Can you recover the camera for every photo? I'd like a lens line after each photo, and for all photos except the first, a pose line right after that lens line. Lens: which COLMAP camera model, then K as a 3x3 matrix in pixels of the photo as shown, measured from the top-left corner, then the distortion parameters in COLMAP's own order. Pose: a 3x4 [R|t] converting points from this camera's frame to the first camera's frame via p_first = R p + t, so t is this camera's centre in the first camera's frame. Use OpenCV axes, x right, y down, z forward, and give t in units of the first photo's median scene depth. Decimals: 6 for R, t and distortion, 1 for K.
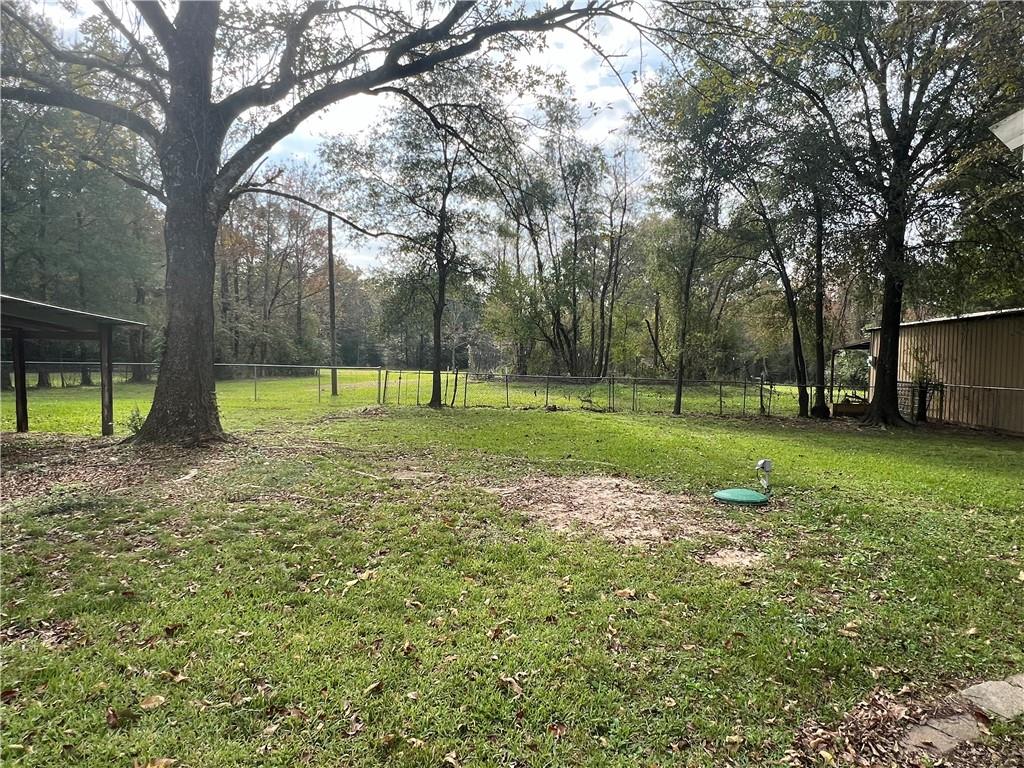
lens RADIAL K [[617.6, 0, 518.3], [0, 617.6, 392.2], [0, 0, 1]] dist [-0.007313, -0.005004]
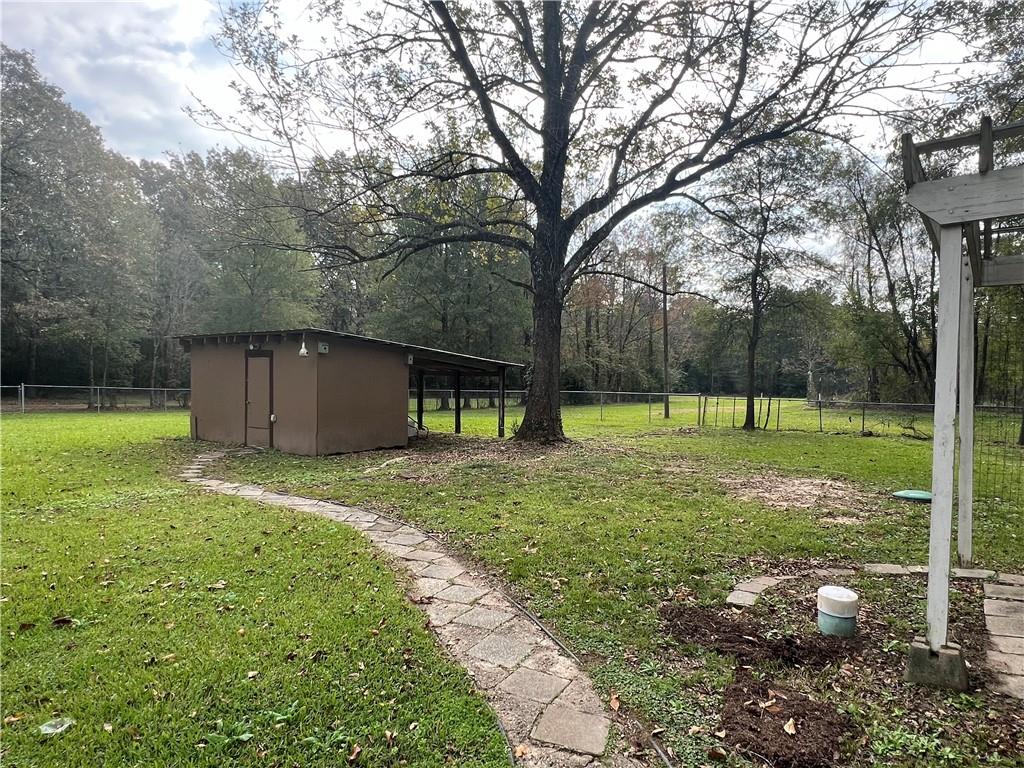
lens RADIAL K [[617.6, 0, 511.4], [0, 617.6, 389.4], [0, 0, 1]] dist [-0.007313, -0.005004]
pose [[0.835146, -0.005406, -0.550002, 0.117825], [-0.021397, 0.998875, -0.042308, 0.007735], [0.549612, 0.047102, 0.834091, -0.163089]]
